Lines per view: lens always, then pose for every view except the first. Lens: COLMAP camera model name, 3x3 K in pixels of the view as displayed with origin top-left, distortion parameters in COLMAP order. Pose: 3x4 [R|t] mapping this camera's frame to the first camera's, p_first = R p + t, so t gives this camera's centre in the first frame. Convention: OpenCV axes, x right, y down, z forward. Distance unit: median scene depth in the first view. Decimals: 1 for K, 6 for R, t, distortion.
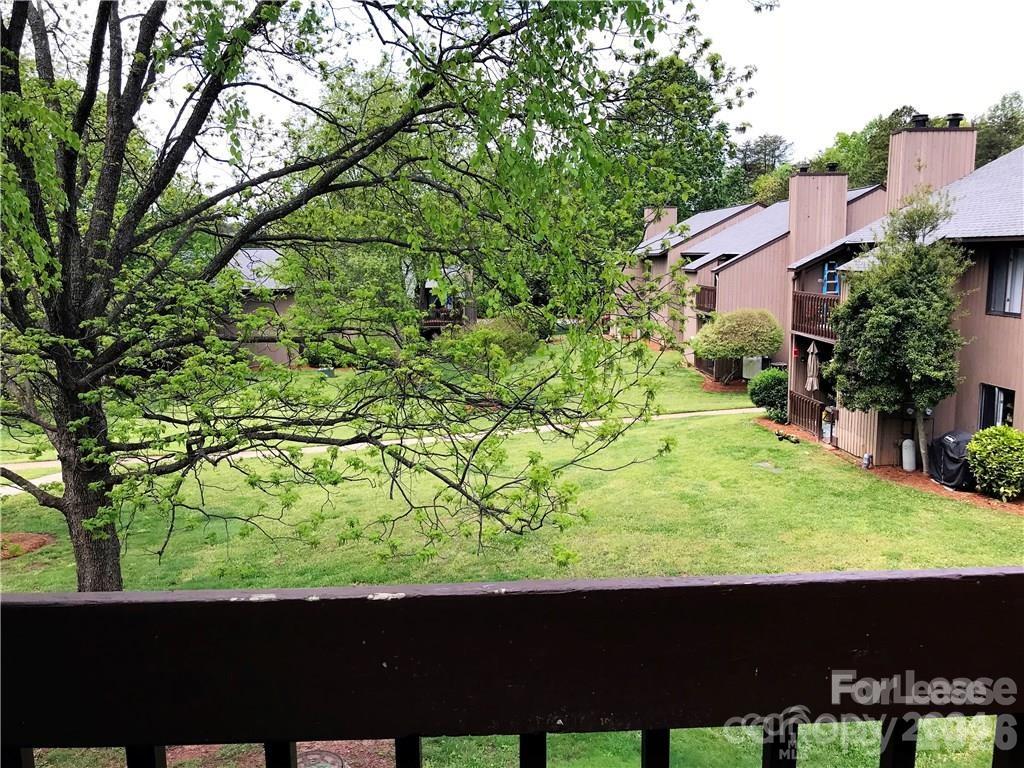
lens RADIAL K [[842.5, 0, 511.4], [0, 842.5, 382.4], [0, 0, 1]] dist [0.047549, -0.094765]
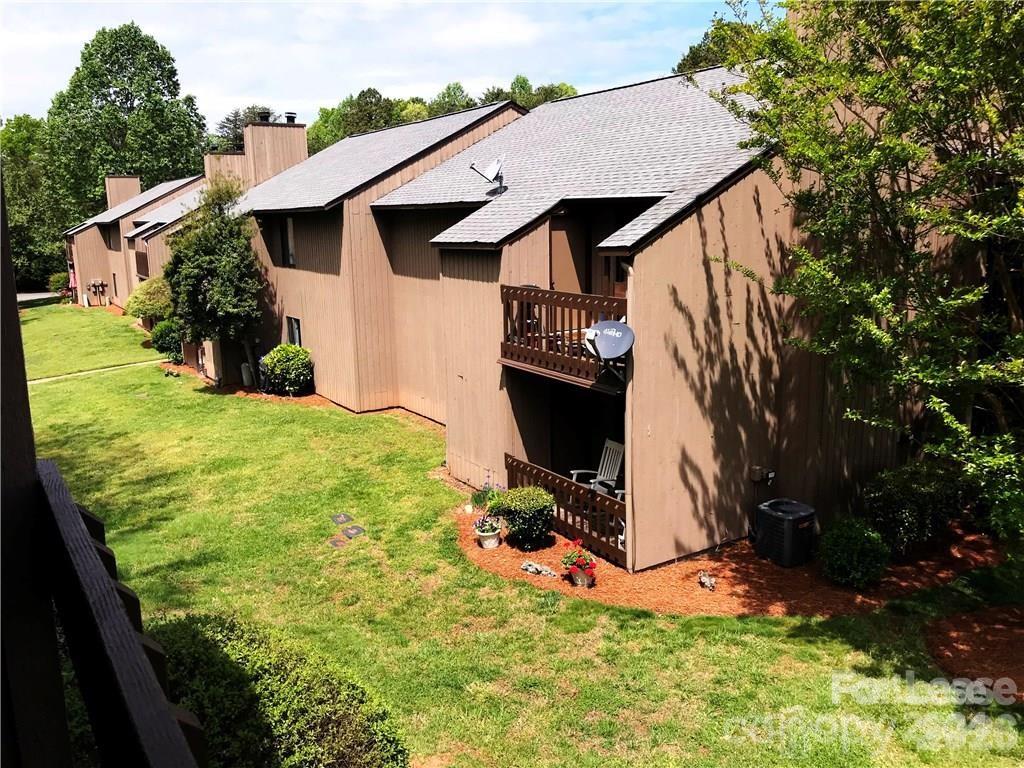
lens RADIAL K [[842.5, 0, 513.5], [0, 842.5, 384.0], [0, 0, 1]] dist [0.047549, -0.094765]
pose [[0.864501, -0.100870, 0.492405, 0.142320], [0.081602, 0.994826, 0.060526, 0.044241], [-0.495962, -0.012143, 0.868259, -0.295425]]
